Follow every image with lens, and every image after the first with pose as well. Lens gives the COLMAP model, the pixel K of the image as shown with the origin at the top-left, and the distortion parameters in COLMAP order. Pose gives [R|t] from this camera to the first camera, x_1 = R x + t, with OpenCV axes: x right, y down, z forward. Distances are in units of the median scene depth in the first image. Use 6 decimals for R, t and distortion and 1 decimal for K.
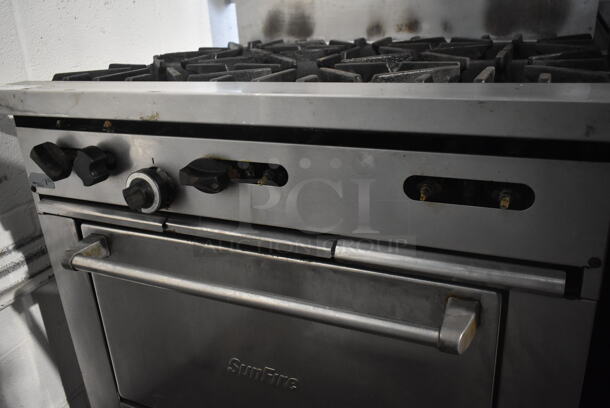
lens RADIAL K [[515.4, 0, 305.0], [0, 515.4, 204.0], [0, 0, 1]] dist [-0.032343, 0.005266]
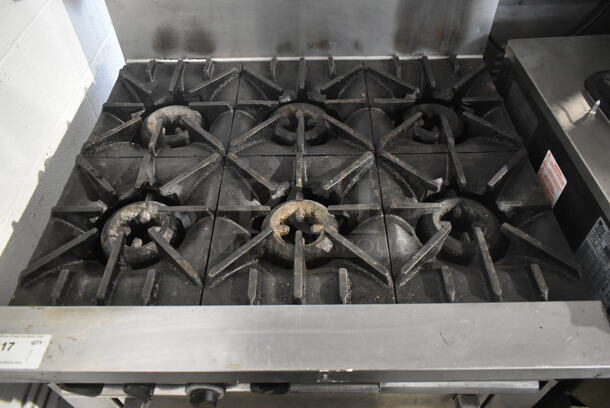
lens RADIAL K [[460.9, 0, 305.0], [0, 460.9, 204.0], [0, 0, 1]] dist [-0.027748, 0.001773]
pose [[0.908569, -0.279324, 0.310611, -0.309617], [0.117975, 0.884870, 0.450652, -0.787505], [-0.400729, -0.372804, 0.836919, 0.243804]]
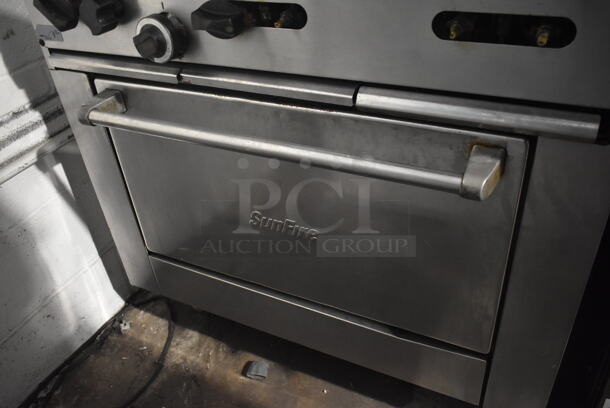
lens RADIAL K [[515.4, 0, 305.0], [0, 515.4, 204.0], [0, 0, 1]] dist [-0.032343, 0.005266]
pose [[0.999346, 0.000042, -0.036155, -0.002880], [0.008791, 0.969705, 0.244122, 0.041933], [0.035070, -0.244280, 0.969070, 0.018022]]
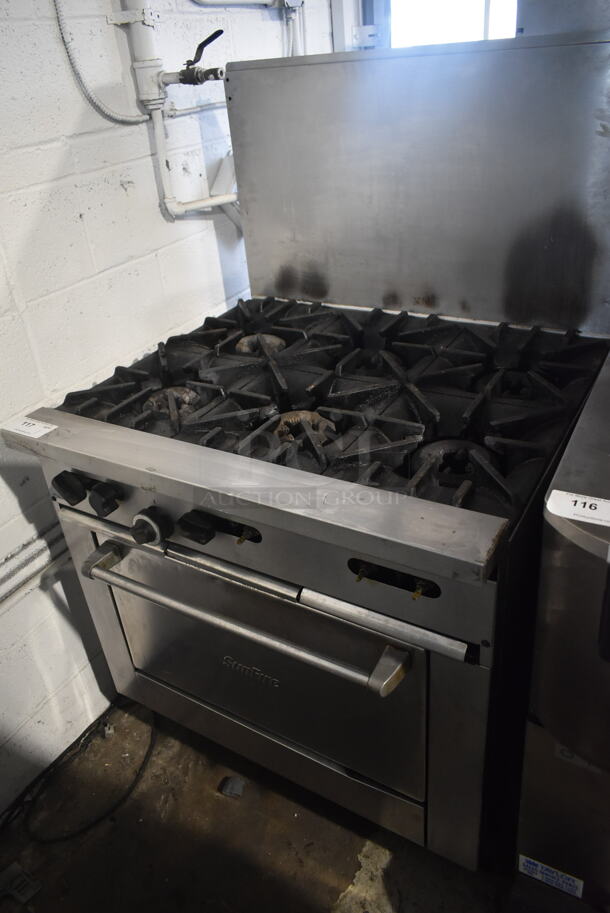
lens RADIAL K [[689.9, 0, 305.0], [0, 689.9, 456.5], [0, 0, 1]] dist [-0.027748, 0.001773]
pose [[0.993636, 0.032234, -0.107929, 0.210193], [-0.013268, 0.985001, 0.172037, -0.461454], [0.111855, -0.169510, 0.979160, -0.476539]]
